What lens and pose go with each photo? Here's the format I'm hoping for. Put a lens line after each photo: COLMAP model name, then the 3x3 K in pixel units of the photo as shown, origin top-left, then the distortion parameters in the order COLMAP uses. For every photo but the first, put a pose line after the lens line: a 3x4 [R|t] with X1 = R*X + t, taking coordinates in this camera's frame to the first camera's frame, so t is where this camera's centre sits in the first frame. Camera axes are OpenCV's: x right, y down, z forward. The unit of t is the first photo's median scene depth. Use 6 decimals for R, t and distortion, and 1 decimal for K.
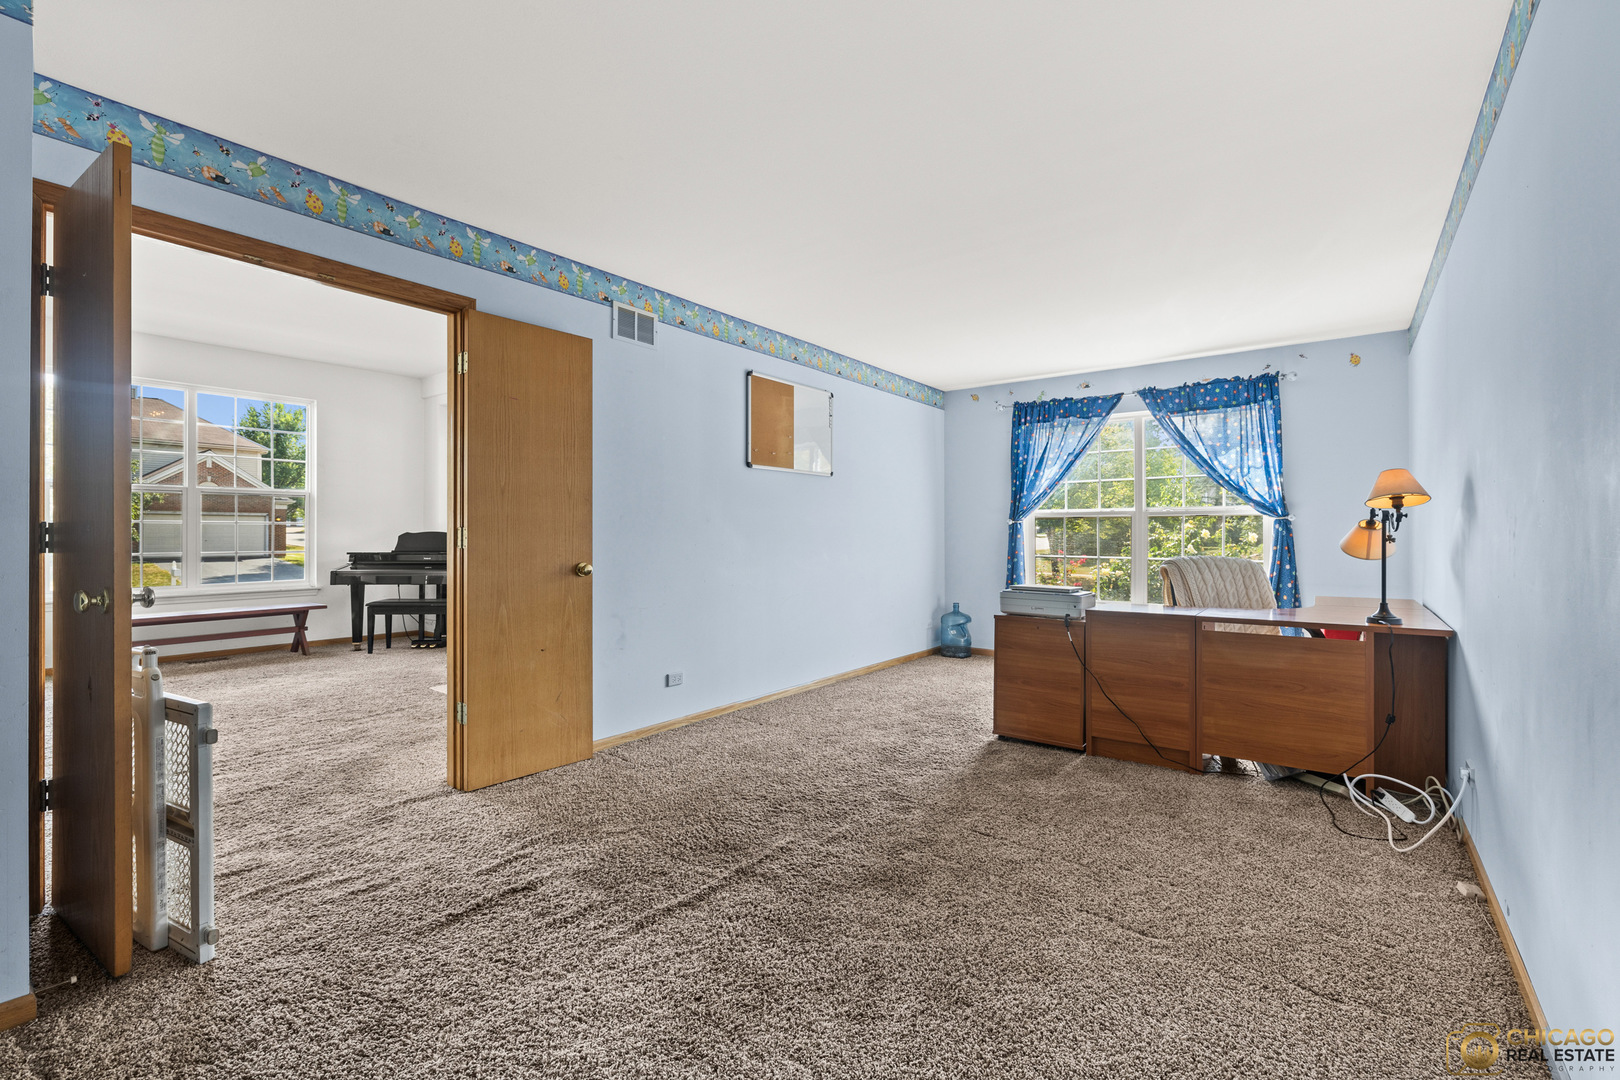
lens RADIAL K [[716.3, 0, 808.4], [0, 716.3, 536.3], [0, 0, 1]] dist [-0.001053, -0.000039]
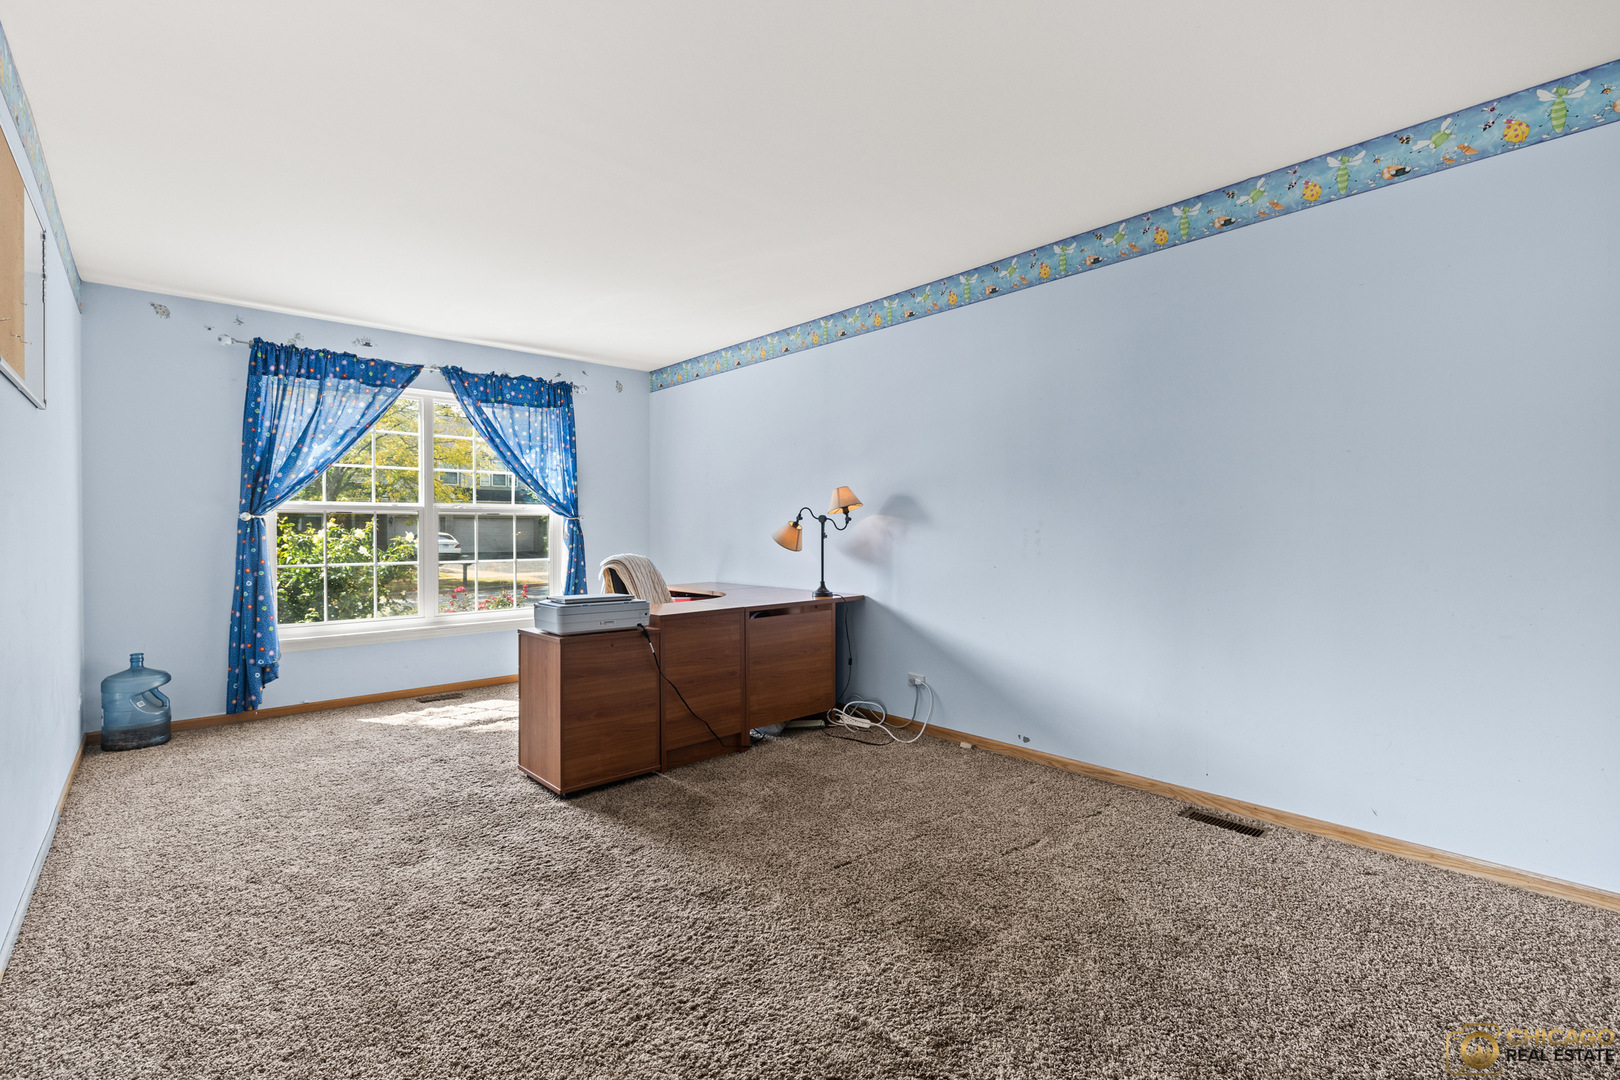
lens RADIAL K [[716.3, 0, 808.9], [0, 716.3, 531.9], [0, 0, 1]] dist [-0.001053, -0.000039]
pose [[0.184913, -0.001799, 0.982753, -0.331501], [0.007959, 0.999968, 0.000333, -0.002424], [-0.982723, 0.007760, 0.184921, 0.444233]]
